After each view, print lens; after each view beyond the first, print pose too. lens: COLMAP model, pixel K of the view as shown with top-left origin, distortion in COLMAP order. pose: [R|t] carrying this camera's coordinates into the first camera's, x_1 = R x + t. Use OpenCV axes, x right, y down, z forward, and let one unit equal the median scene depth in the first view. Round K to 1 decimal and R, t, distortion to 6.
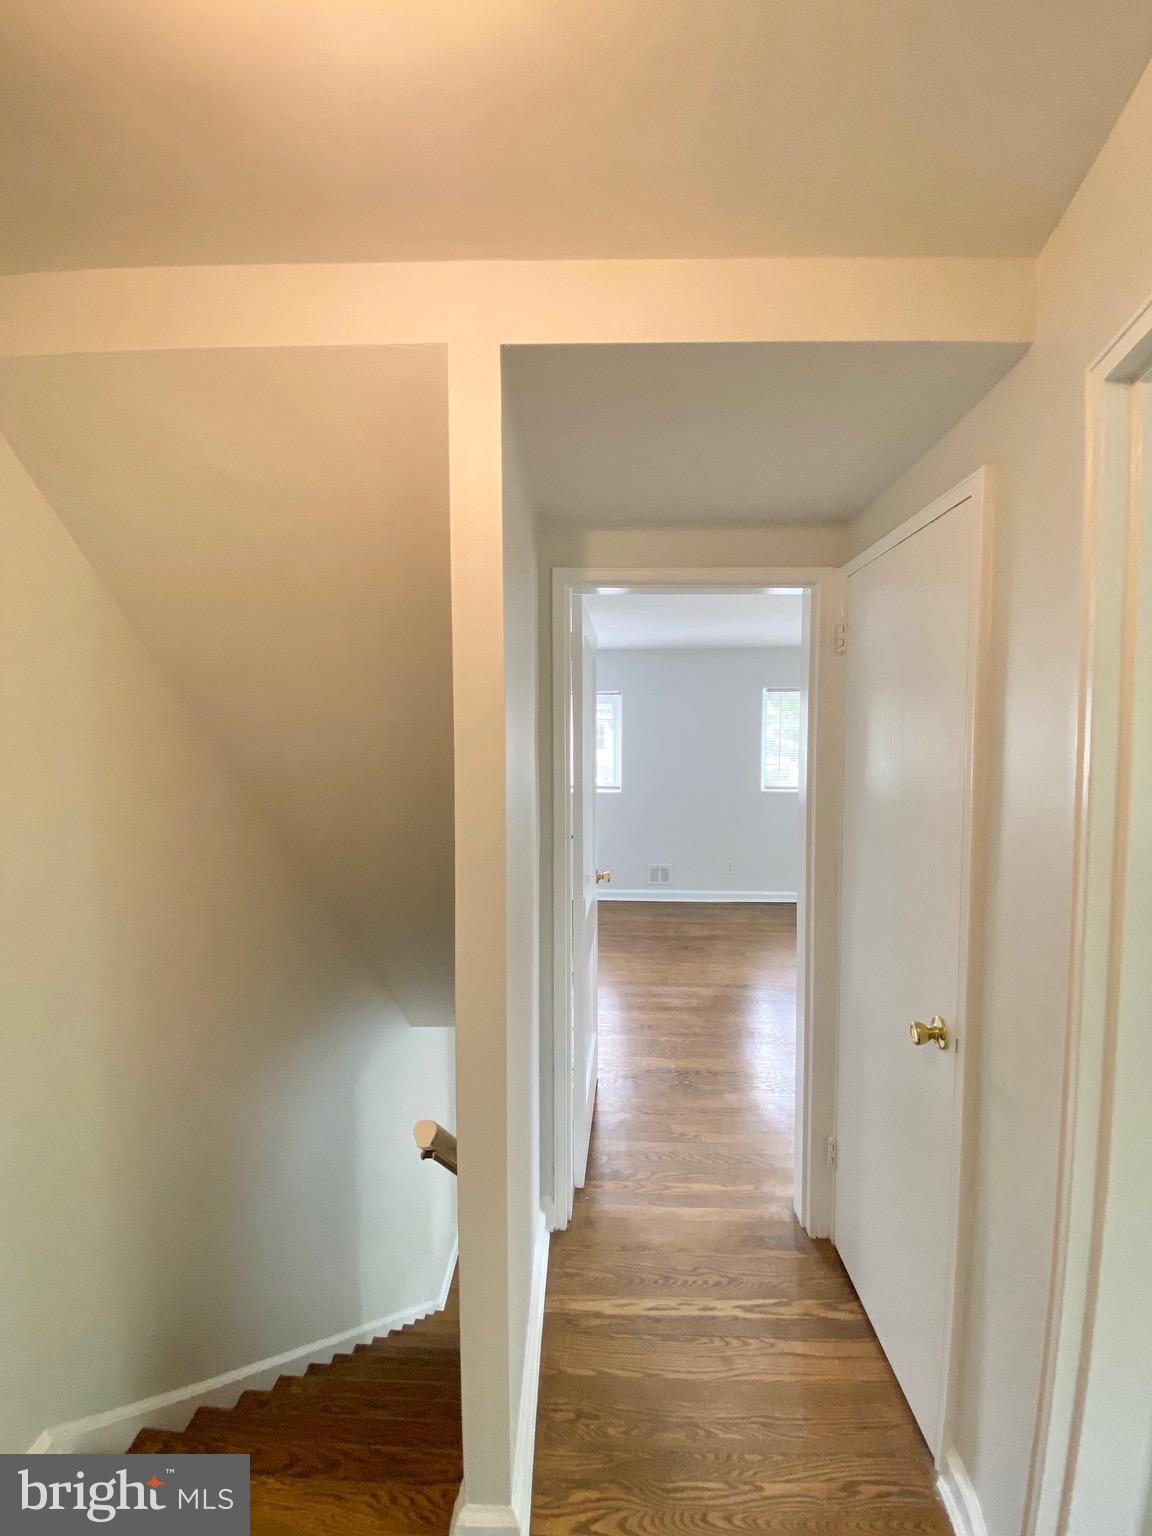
lens RADIAL K [[623.0, 0, 580.7], [0, 623.0, 765.5], [0, 0, 1]] dist [0.015453, -0.018222]
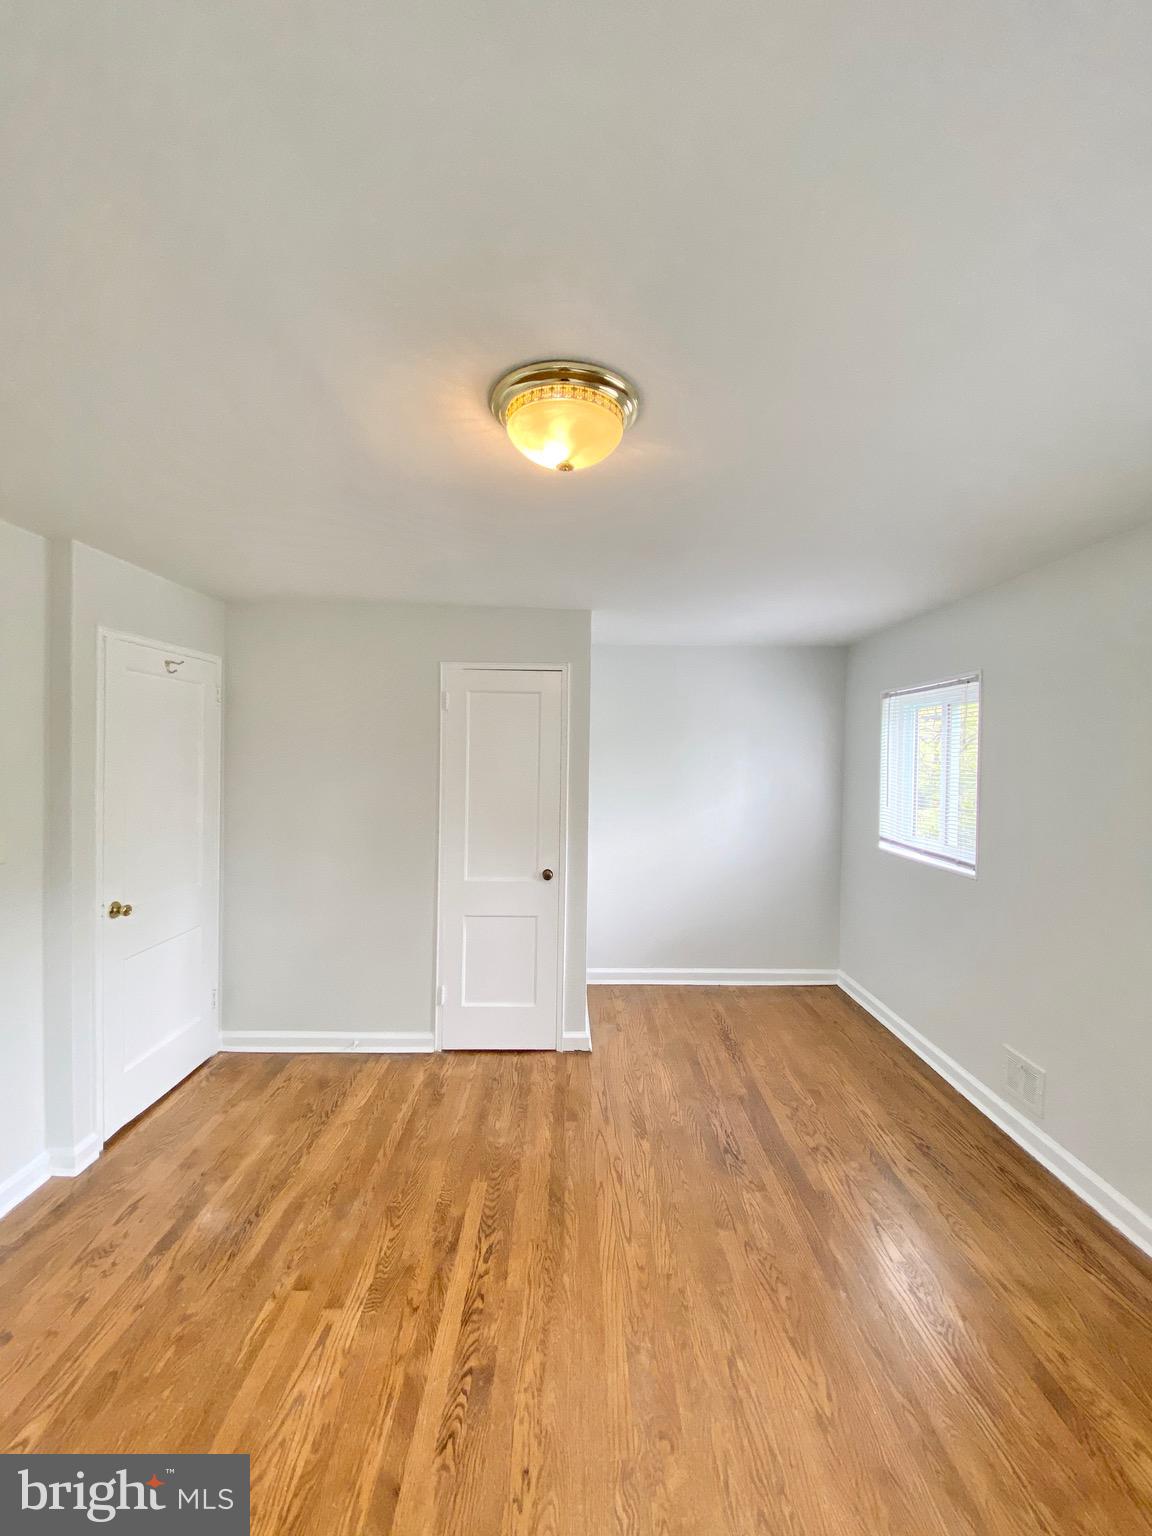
lens RADIAL K [[623.0, 0, 580.7], [0, 623.0, 765.5], [0, 0, 1]] dist [0.015453, -0.018222]
pose [[0.033091, 0.012030, -0.999380, 0.563671], [-0.065632, 0.997795, 0.009838, -0.029728], [0.997295, 0.065266, 0.033808, 0.674946]]
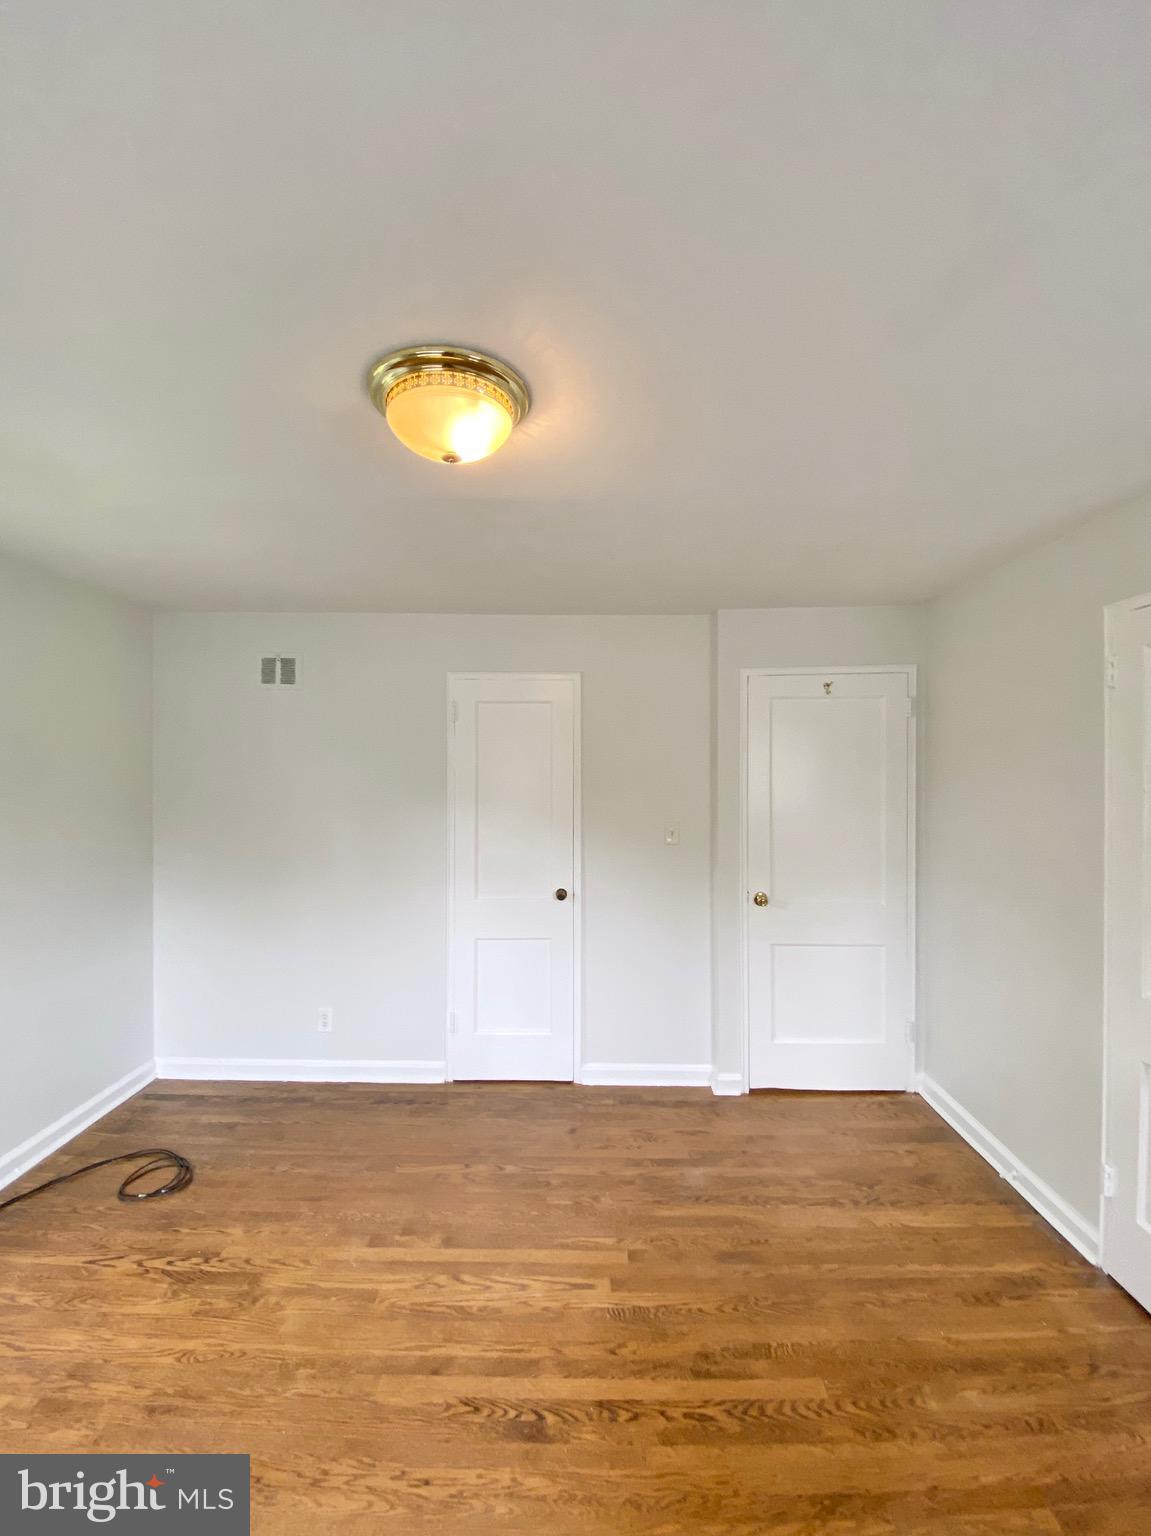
lens RADIAL K [[649.7, 0, 580.1], [0, 649.7, 772.9], [0, 0, 1]] dist [0.011979, -0.017438]
pose [[-0.999986, 0.000501, -0.005257, 0.272528], [0.000175, 0.998083, 0.061889, -0.043731], [0.005278, 0.061887, -0.998069, 0.909388]]
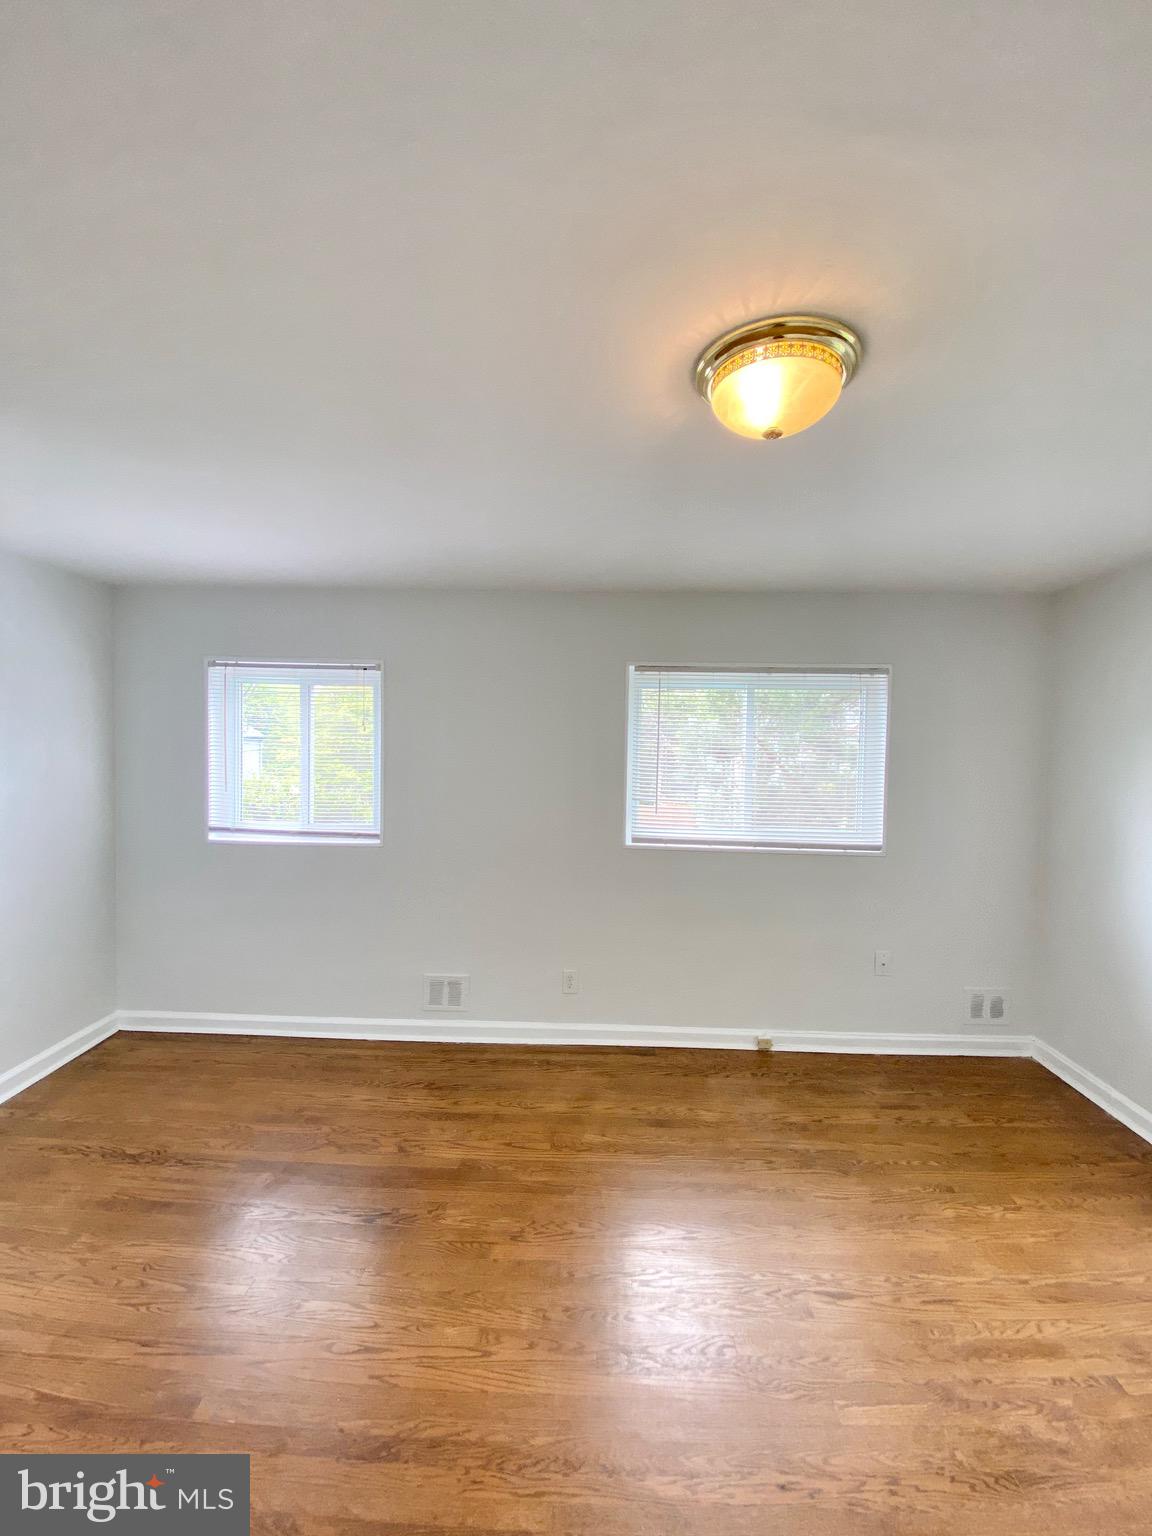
lens RADIAL K [[623.0, 0, 580.7], [0, 623.0, 765.5], [0, 0, 1]] dist [0.015453, -0.018222]
pose [[0.999844, 0.017387, -0.003143, 0.251213], [-0.017459, 0.999551, -0.024361, -0.017295], [0.002718, 0.024412, 0.999698, 0.445426]]
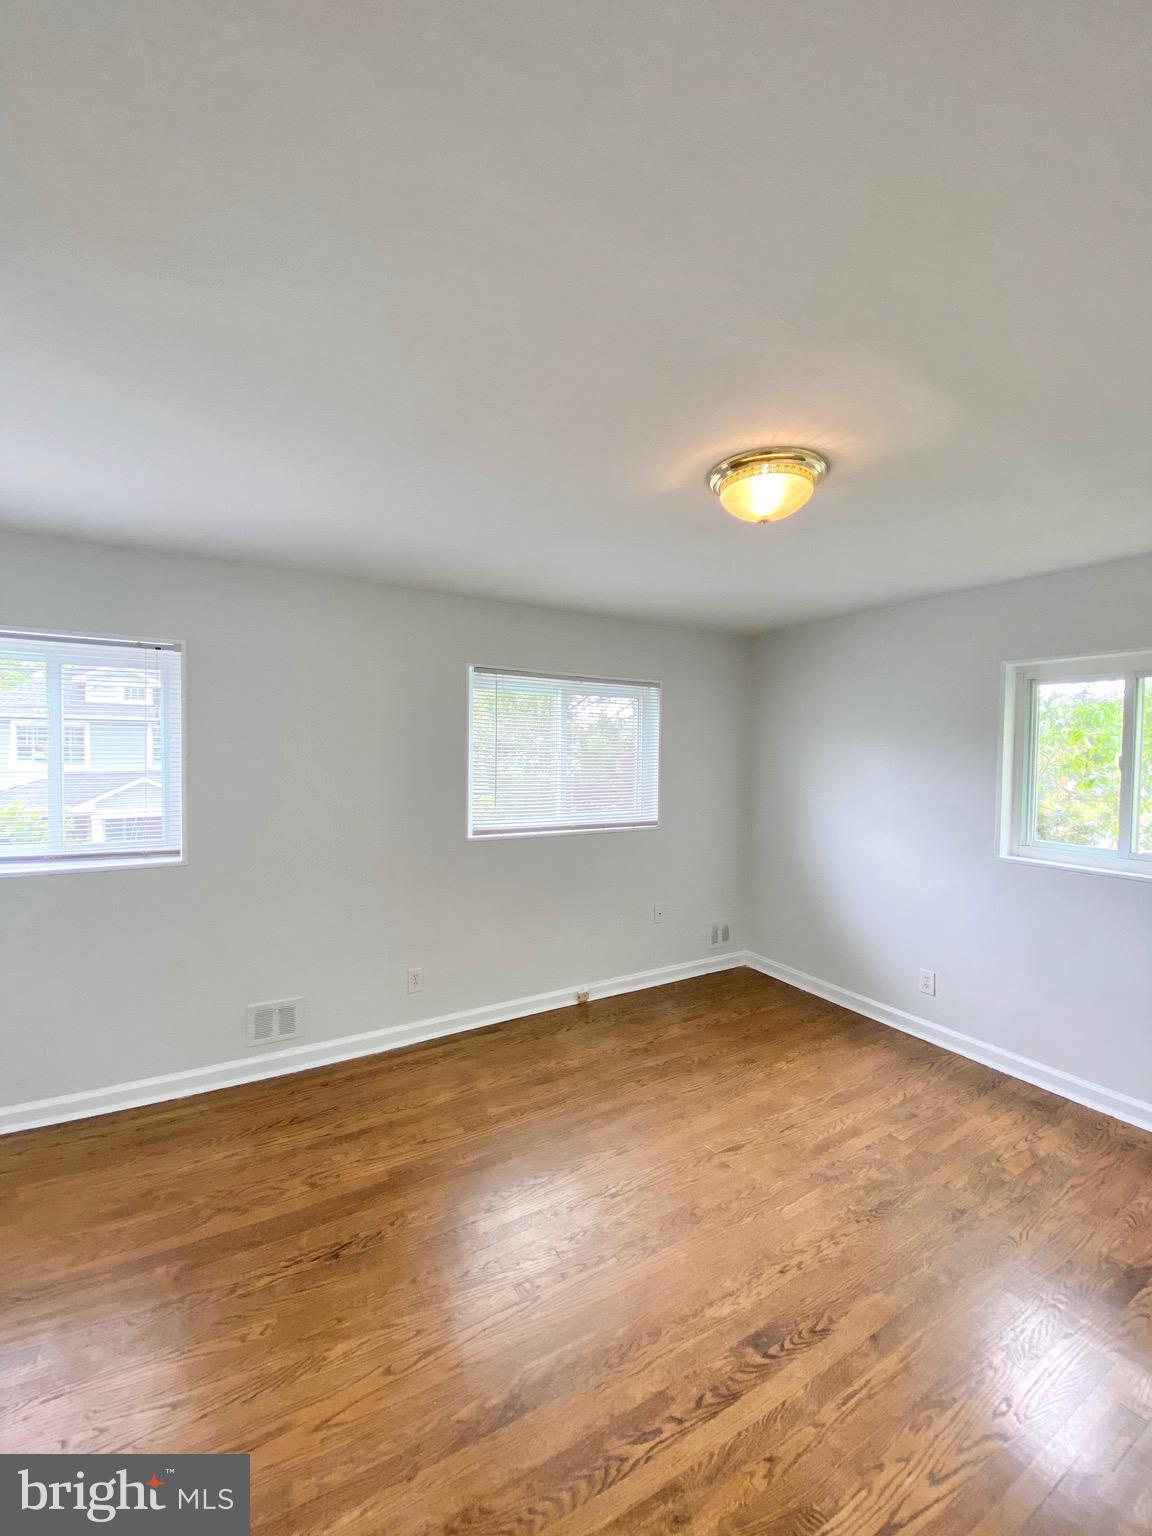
lens RADIAL K [[623.0, 0, 580.7], [0, 623.0, 765.5], [0, 0, 1]] dist [0.015453, -0.018222]
pose [[0.846870, -0.002853, 0.531792, 0.069882], [0.016181, 0.999661, -0.020405, -0.014230], [-0.531553, 0.025885, 0.846629, 0.453859]]
